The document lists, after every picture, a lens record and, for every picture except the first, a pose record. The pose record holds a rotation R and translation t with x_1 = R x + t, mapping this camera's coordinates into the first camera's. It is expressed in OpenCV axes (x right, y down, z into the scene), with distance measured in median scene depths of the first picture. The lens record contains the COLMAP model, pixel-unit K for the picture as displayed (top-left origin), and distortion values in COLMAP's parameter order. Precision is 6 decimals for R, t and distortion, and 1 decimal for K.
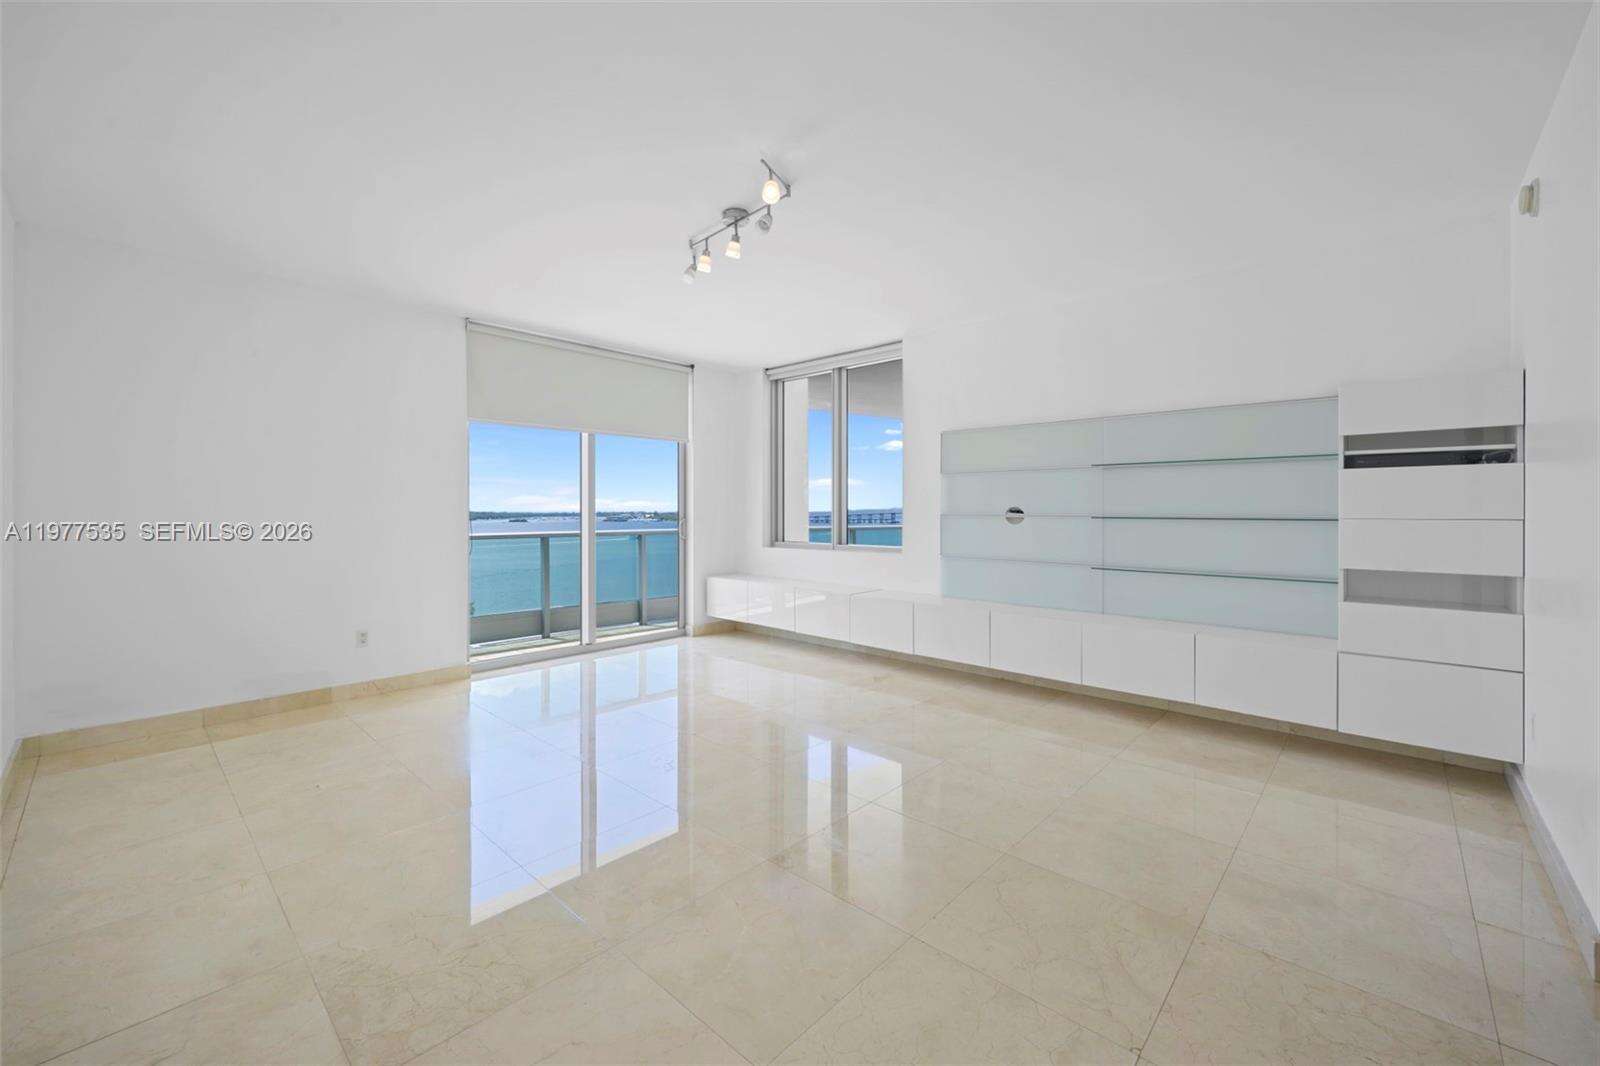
lens RADIAL K [[639.8, 0, 806.9], [0, 639.8, 507.6], [0, 0, 1]] dist [-0.020160, 0.000026]
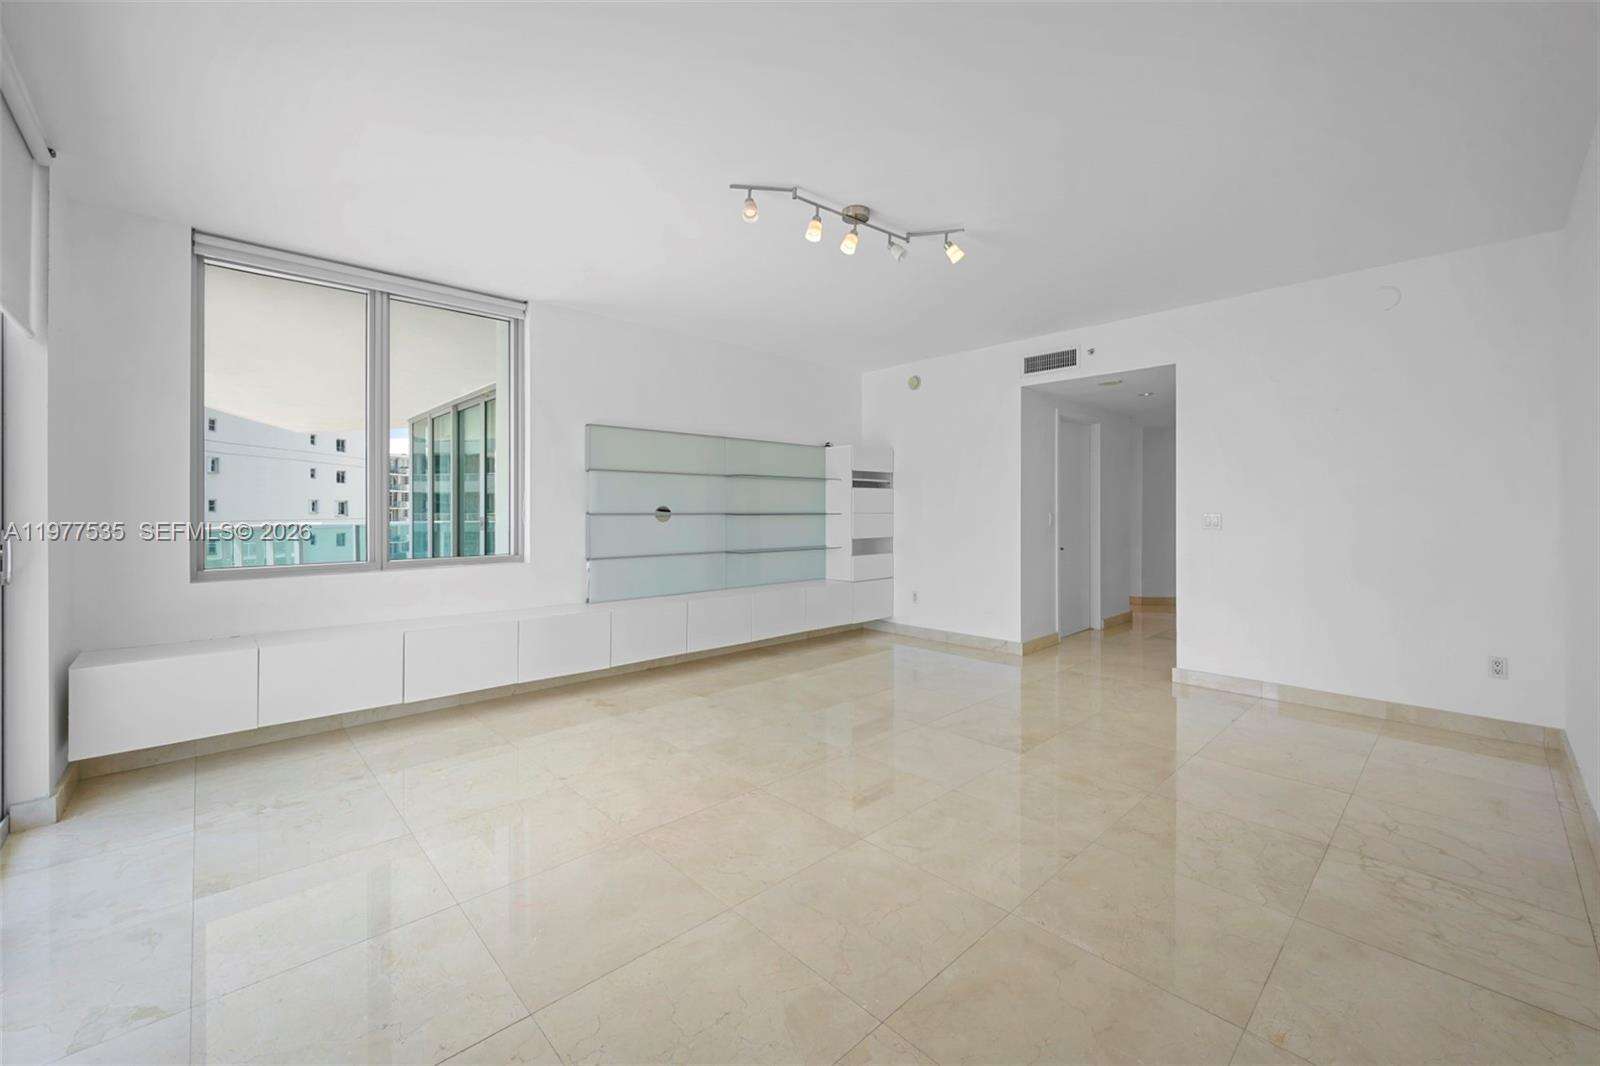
lens RADIAL K [[639.8, 0, 806.9], [0, 639.8, 507.6], [0, 0, 1]] dist [-0.020160, 0.000026]
pose [[0.056463, -0.002705, 0.998401, -0.830696], [-0.004993, 0.999983, 0.002991, -0.003434], [-0.998392, -0.005154, 0.056448, 0.764505]]
